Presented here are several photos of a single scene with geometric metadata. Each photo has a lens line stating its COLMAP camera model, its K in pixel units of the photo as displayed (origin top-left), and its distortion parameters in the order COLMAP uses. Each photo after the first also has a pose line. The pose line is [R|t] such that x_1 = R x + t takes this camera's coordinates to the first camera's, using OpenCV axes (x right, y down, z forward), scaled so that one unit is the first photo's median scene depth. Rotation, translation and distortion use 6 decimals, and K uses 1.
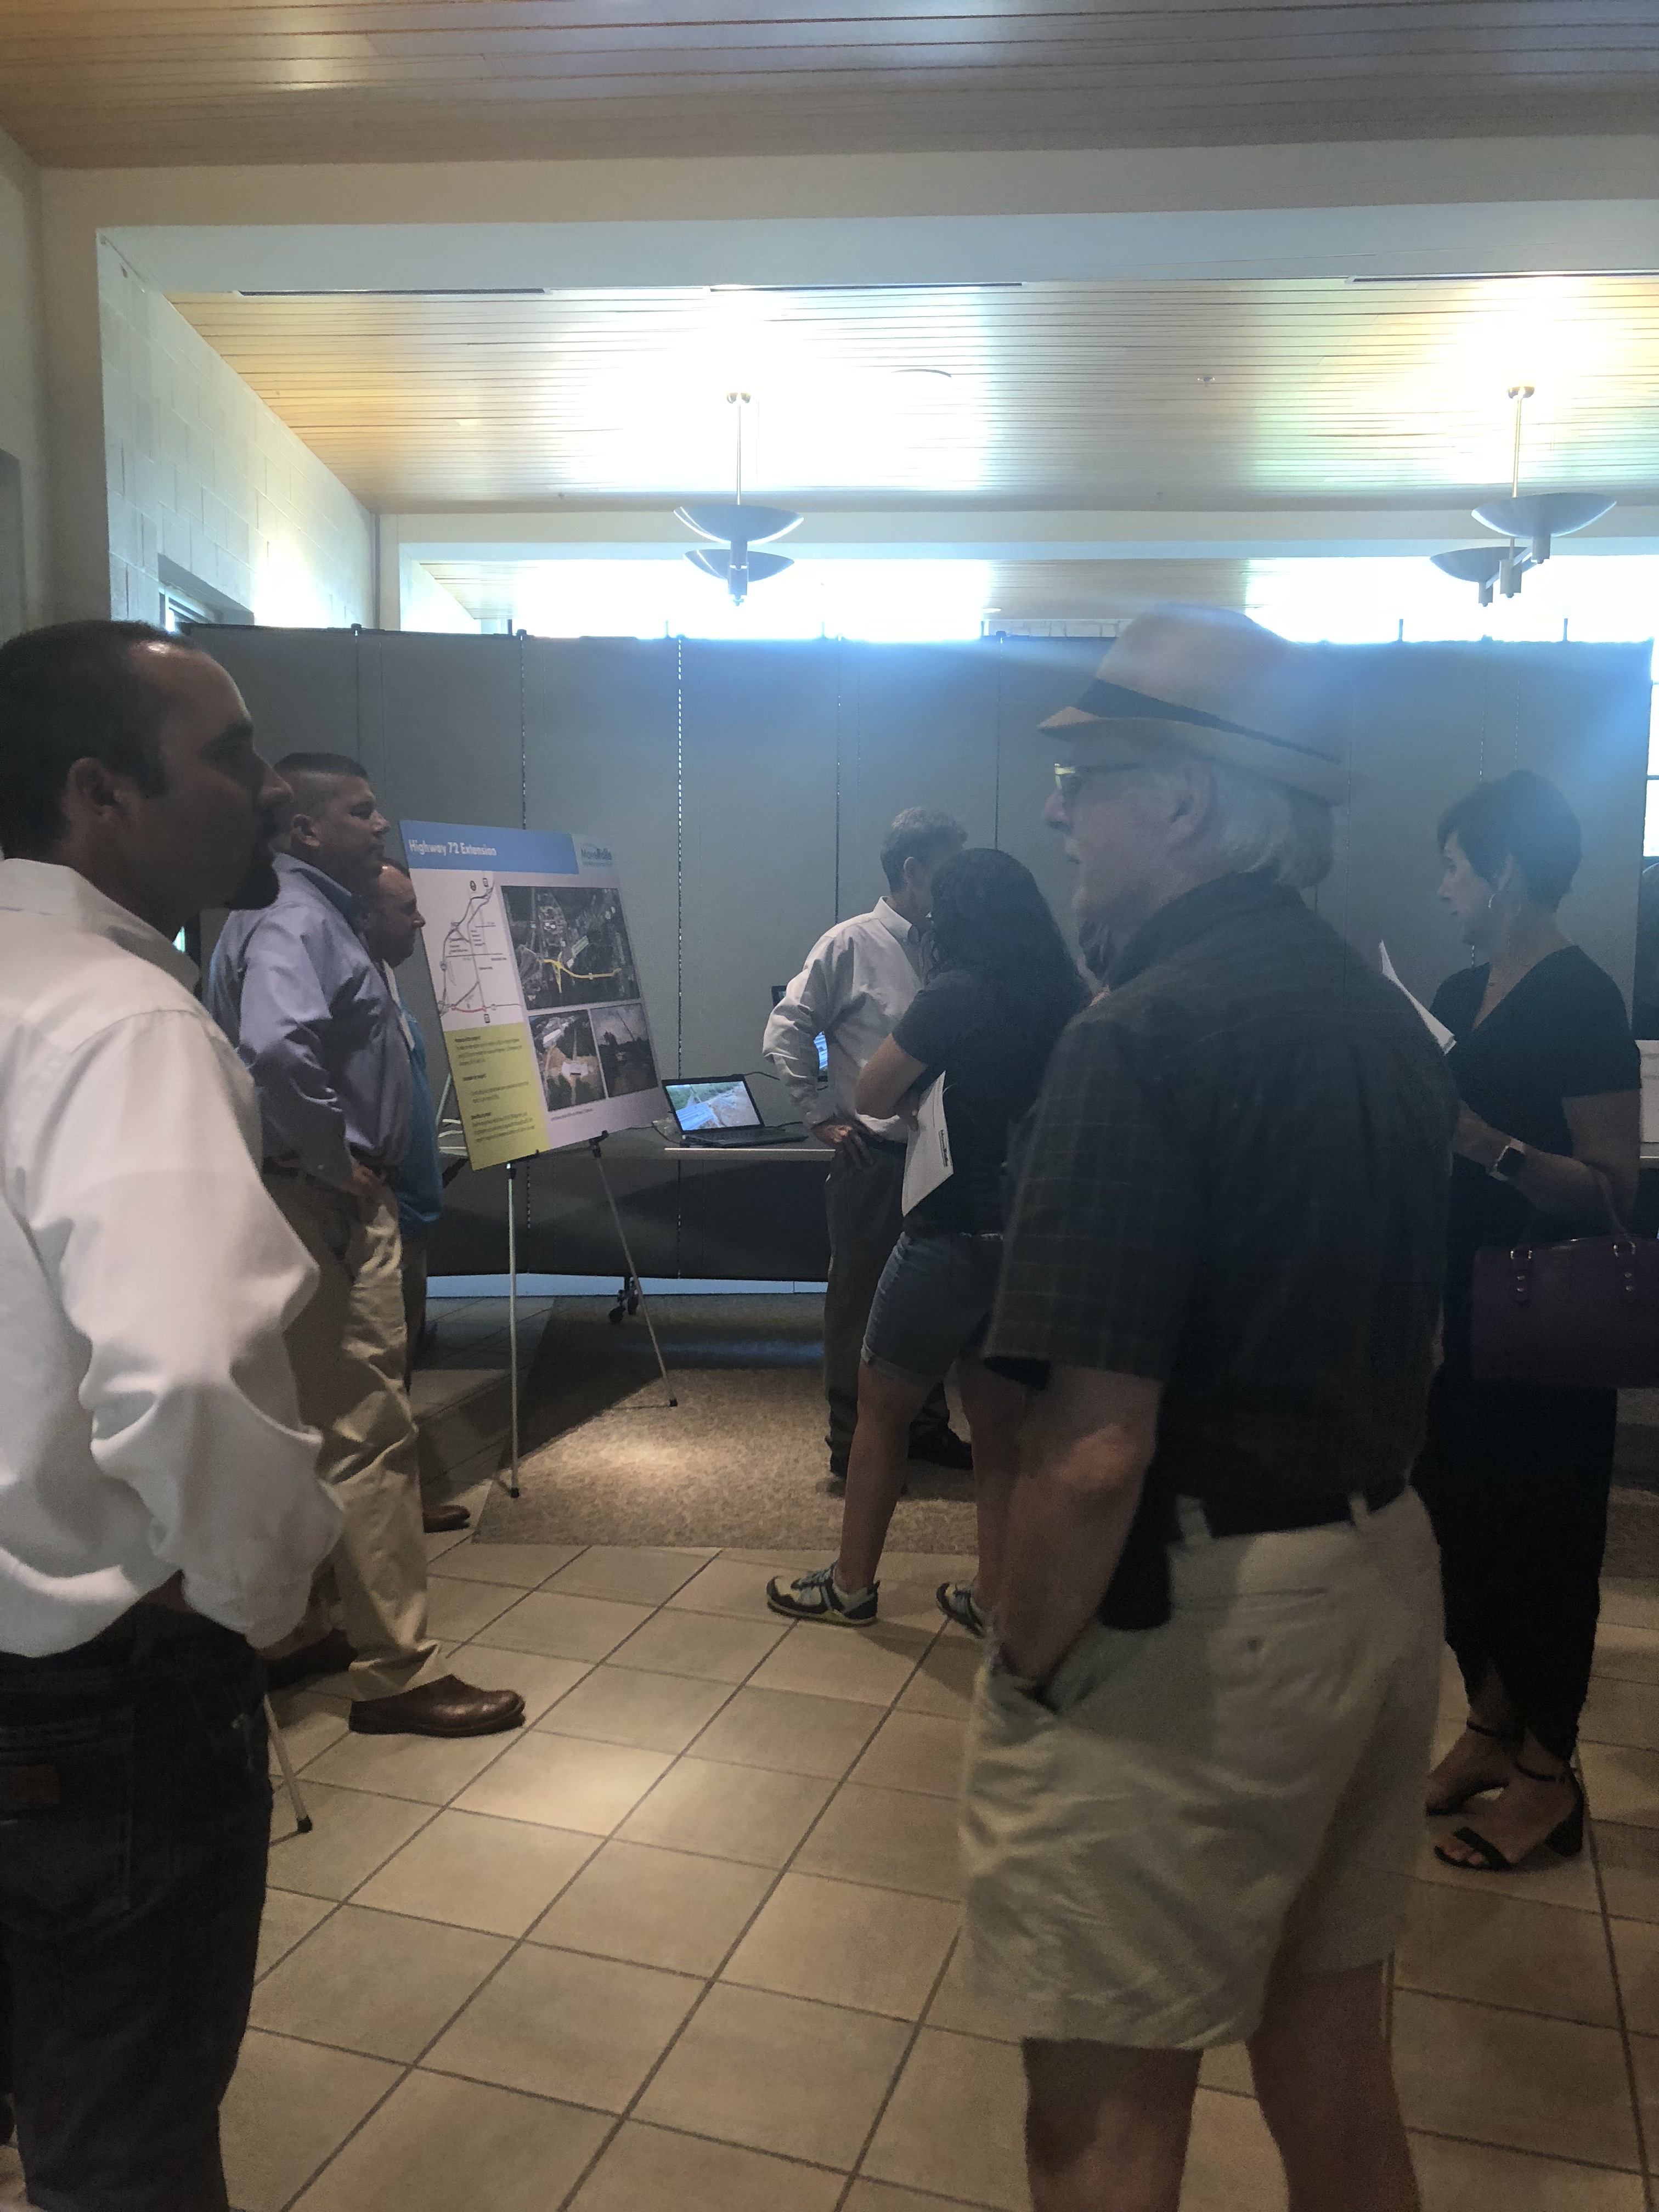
lens RADIAL K [[1783.0, 0, 836.3], [0, 1783.0, 1067.9], [0, 0, 1]] dist [0.021923, -0.002074]
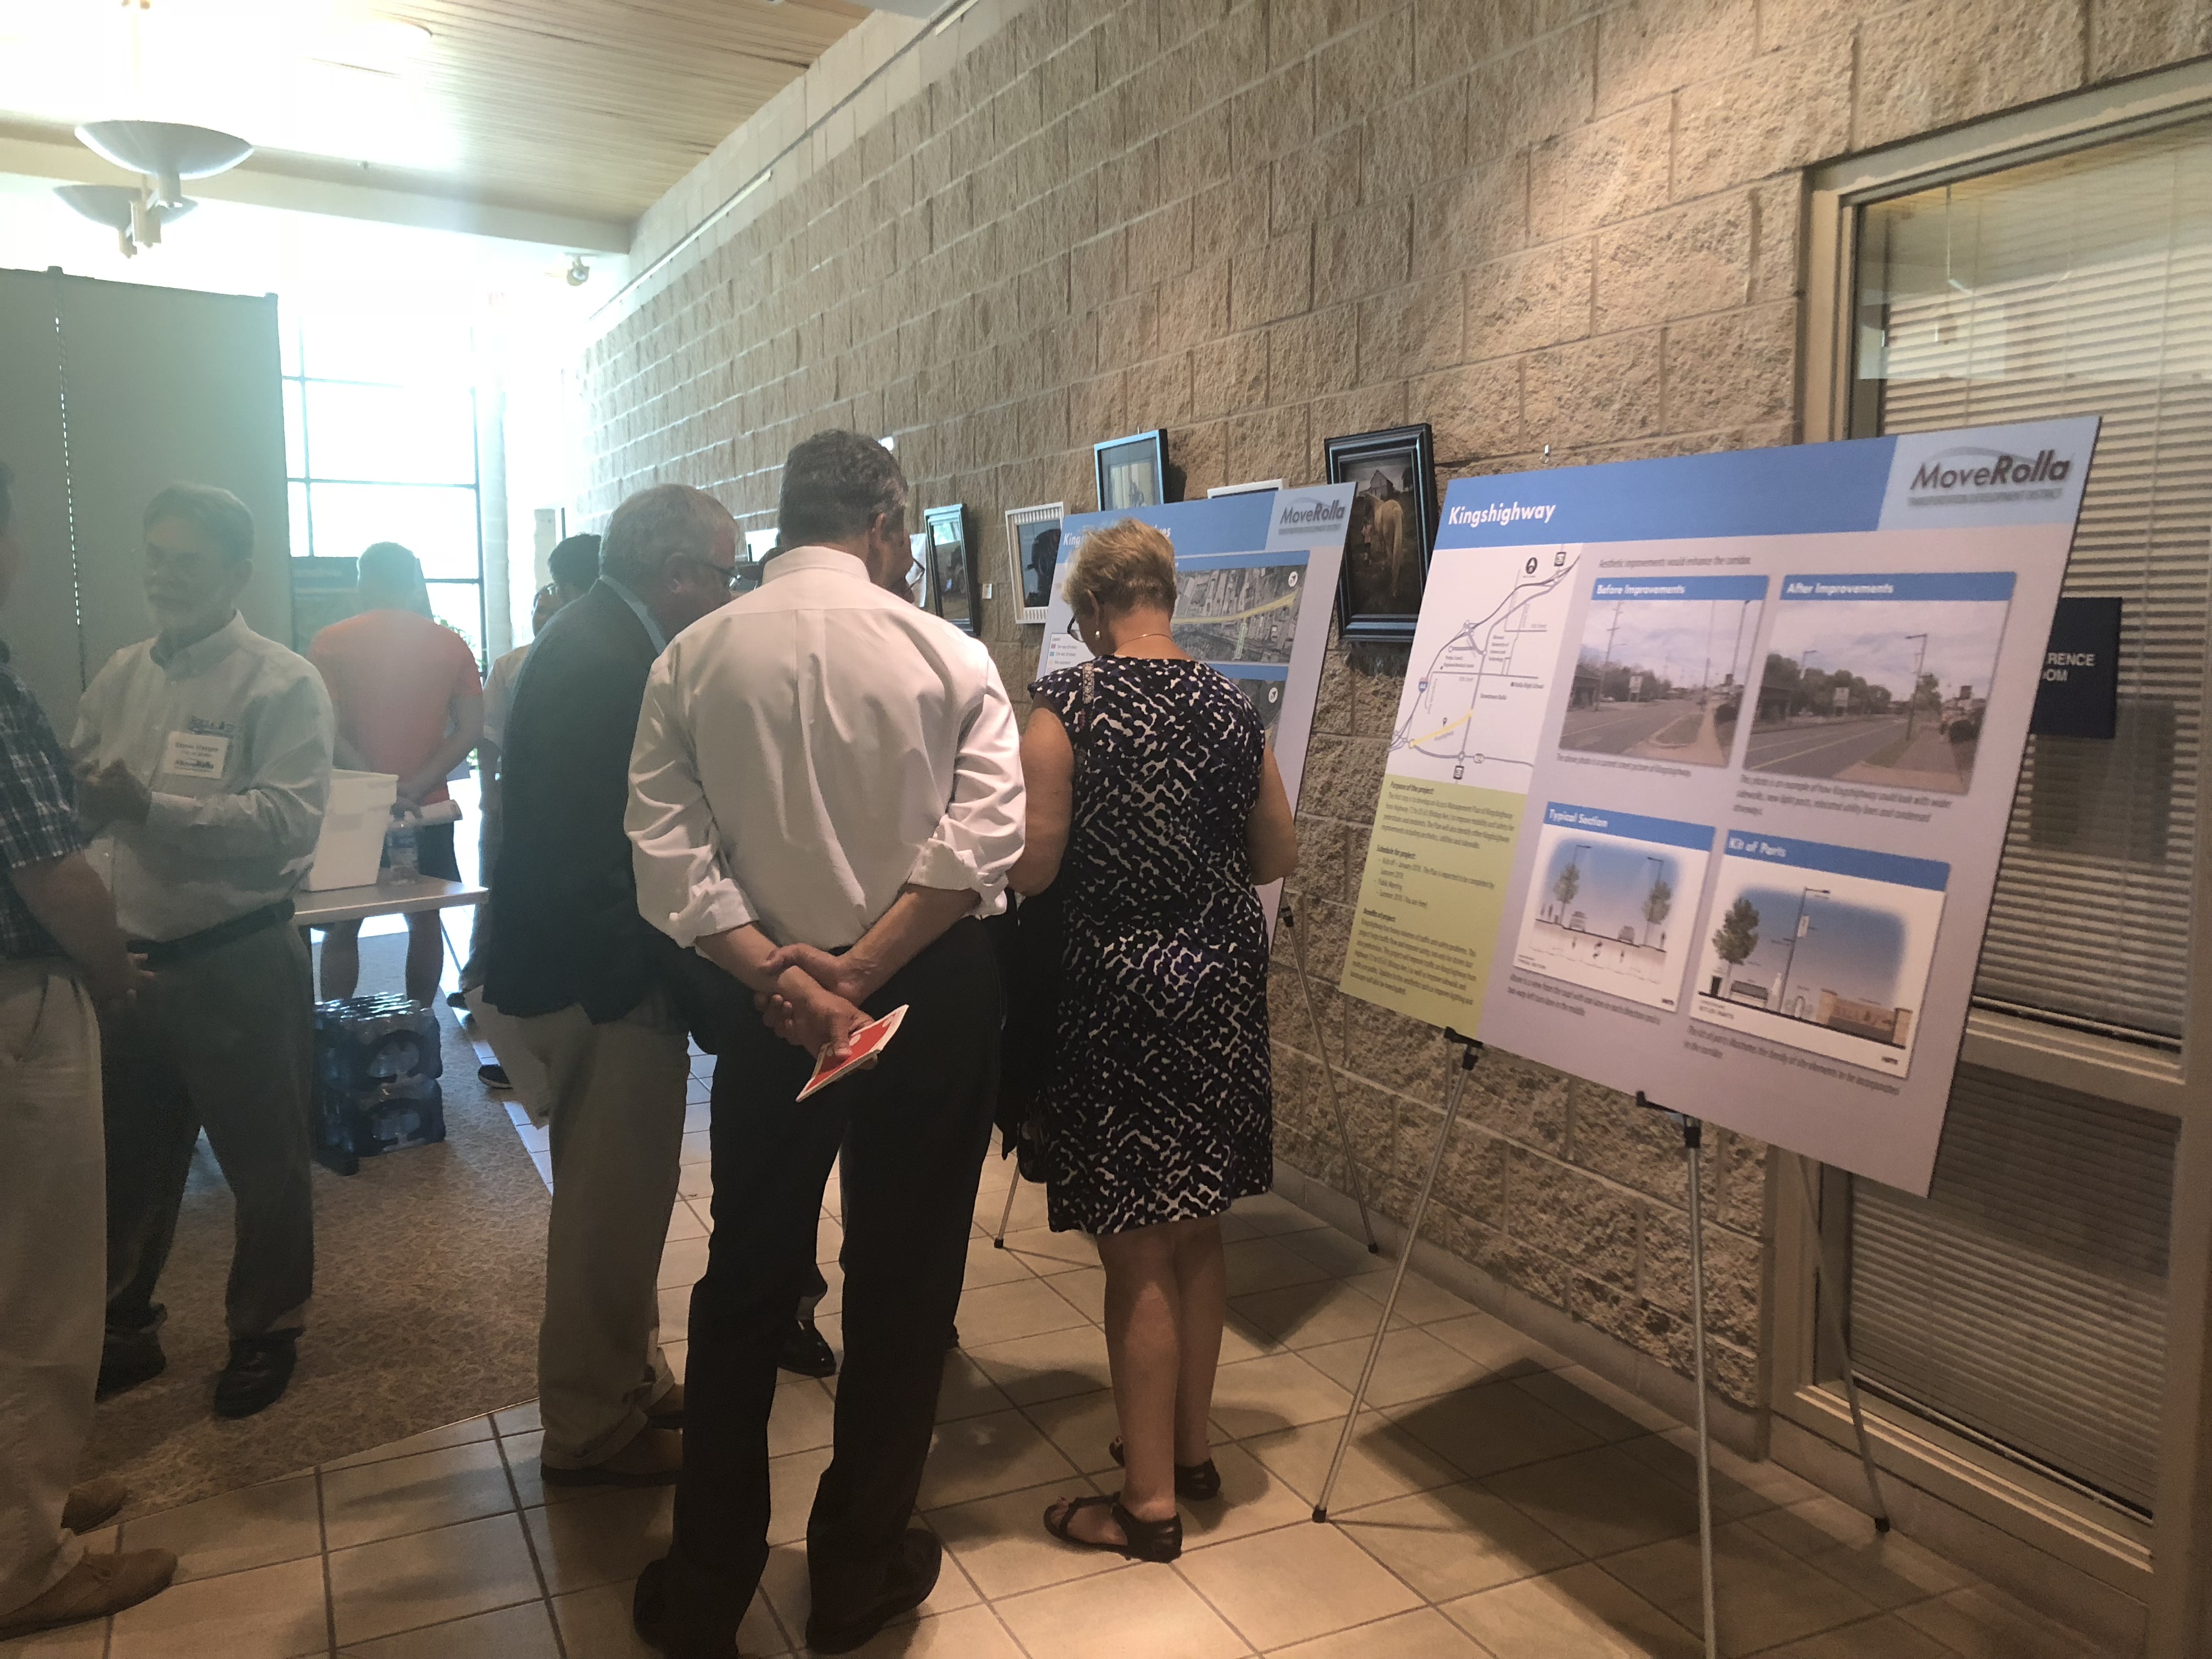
lens RADIAL K [[1782.5, 0, 1102.6], [0, 1782.5, 809.0], [0, 0, 1]] dist [0.038337, -0.053536]
pose [[0.724310, -0.086136, 0.684072, 0.101205], [0.076917, 0.996067, 0.043979, -0.005451], [-0.685170, 0.020762, 0.728087, 0.090127]]
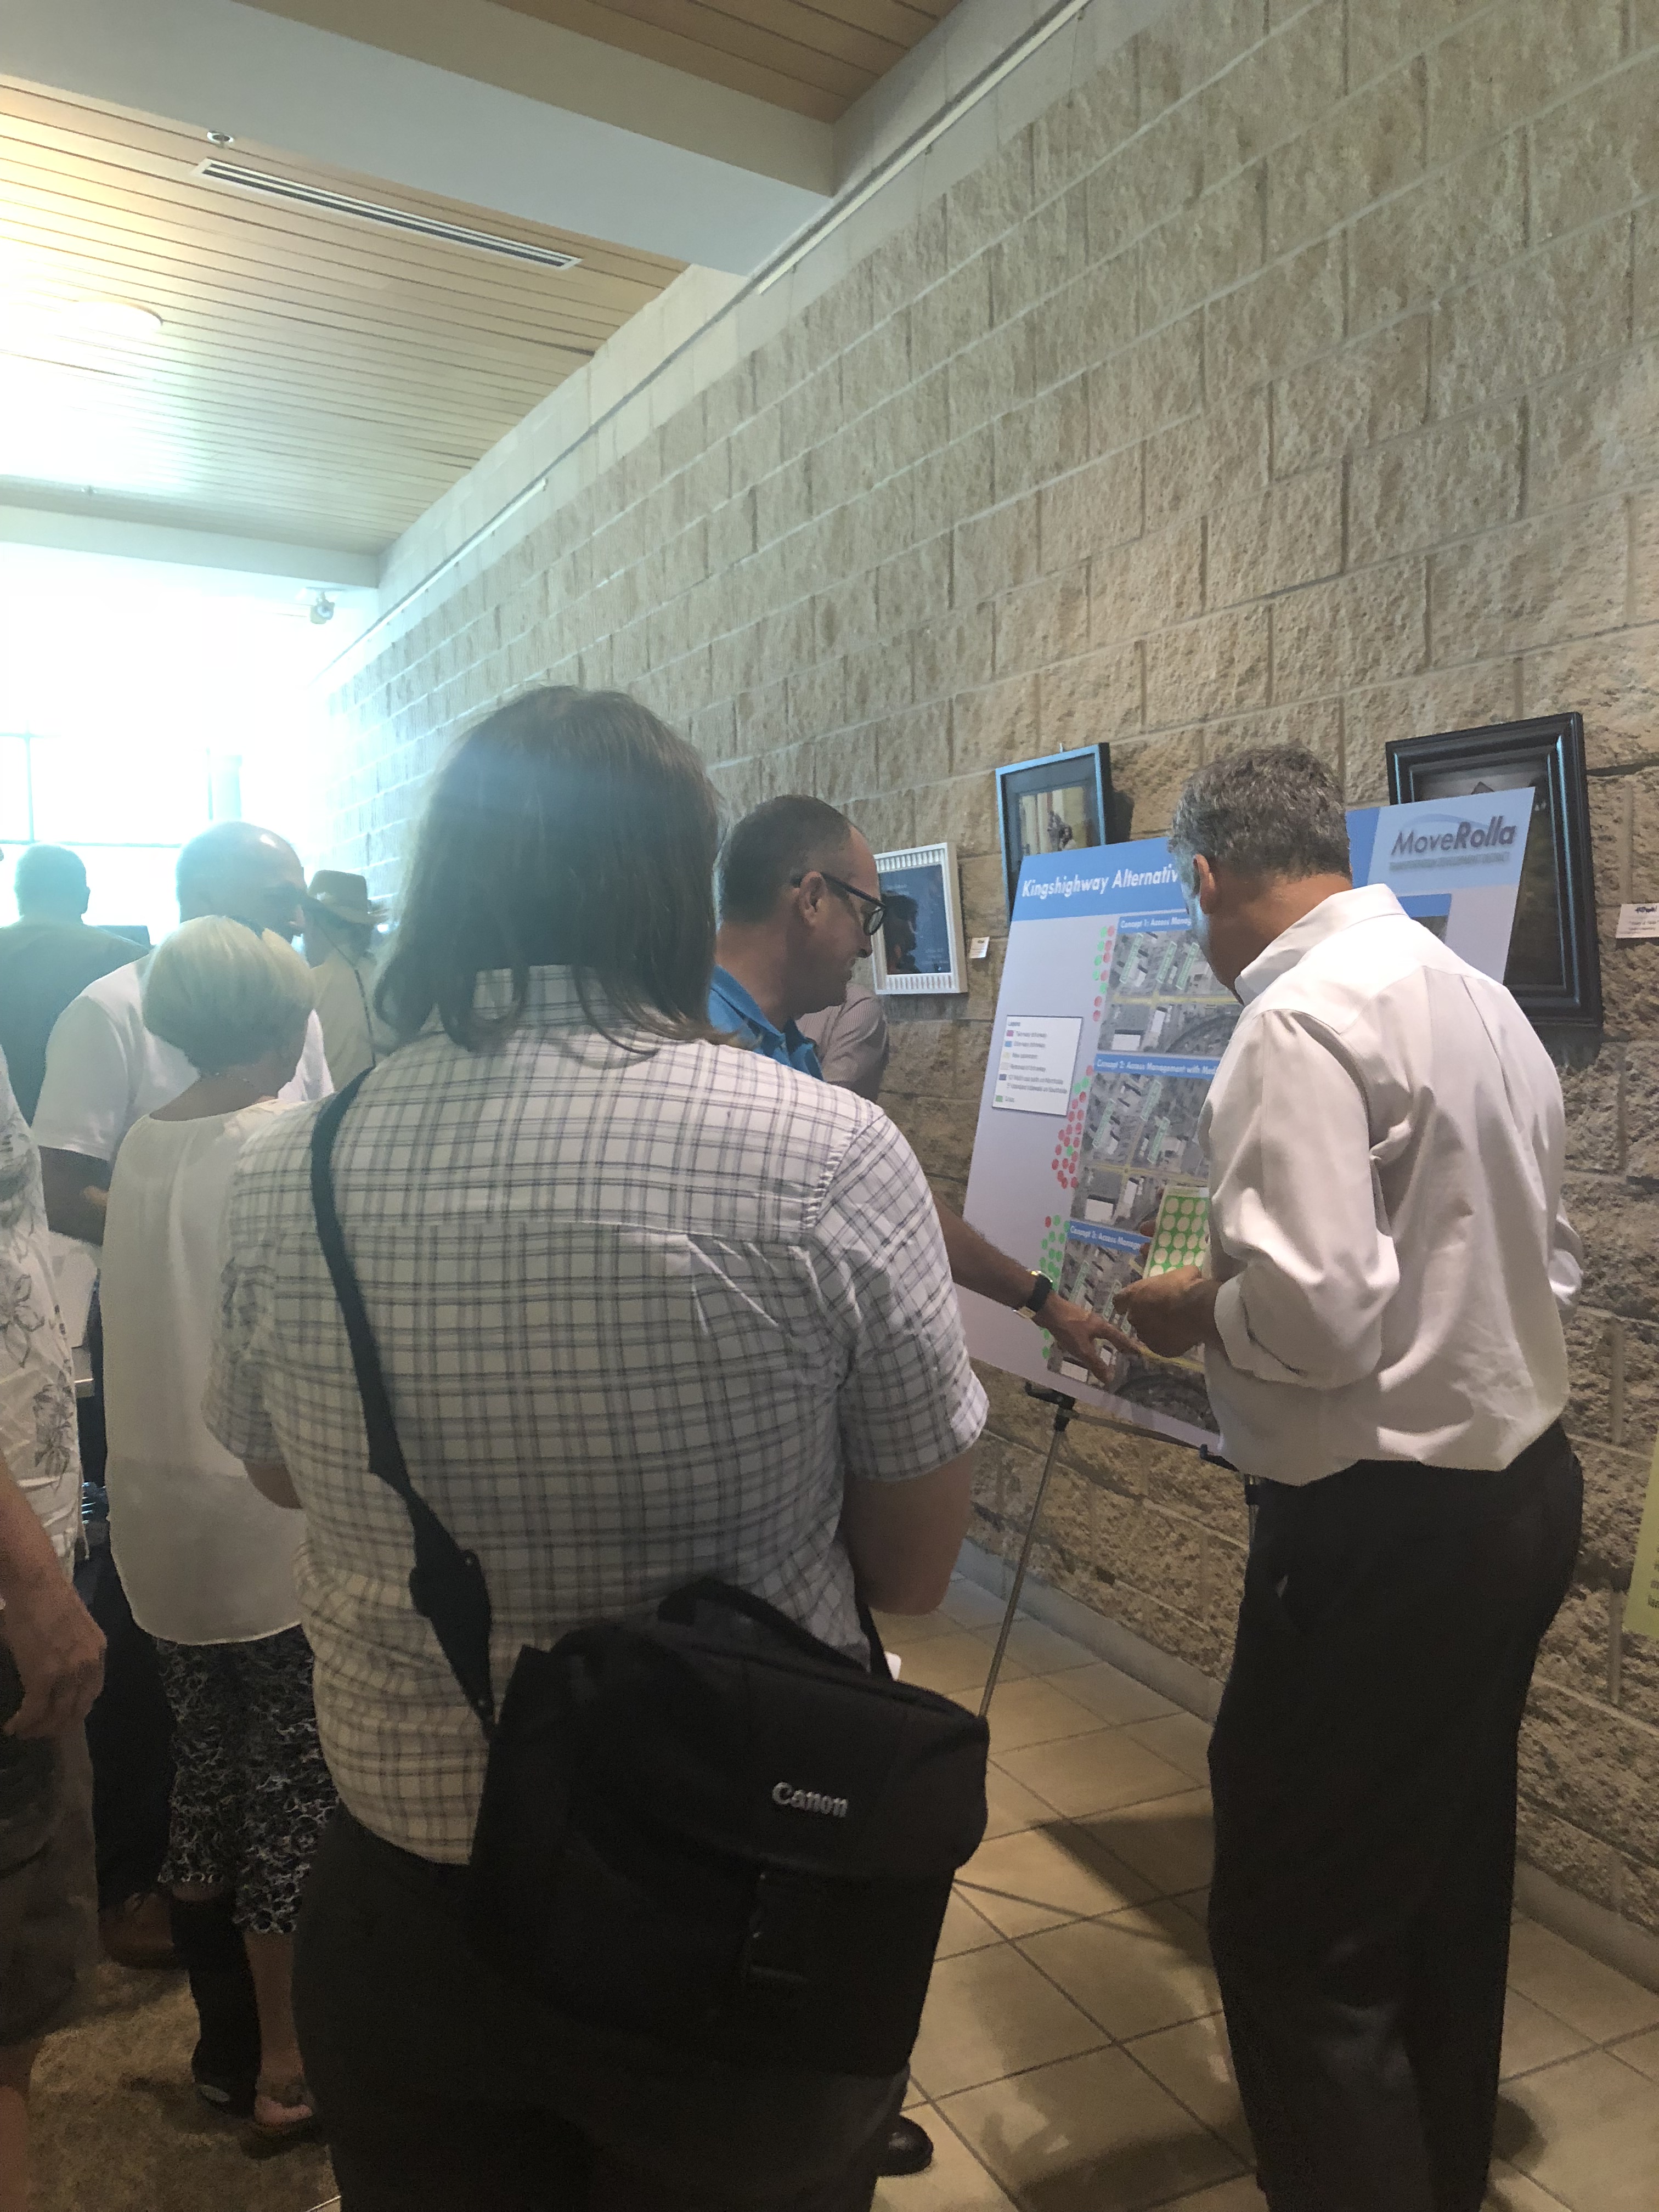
lens RADIAL K [[1793.2, 0, 825.9], [0, 1793.2, 1081.5], [0, 0, 1]] dist [0.009804, 0.007680]
pose [[0.727652, -0.063525, 0.682999, 0.161915], [0.089541, 0.995979, -0.002760, -0.022380], [-0.680077, 0.063165, 0.730414, 0.219759]]
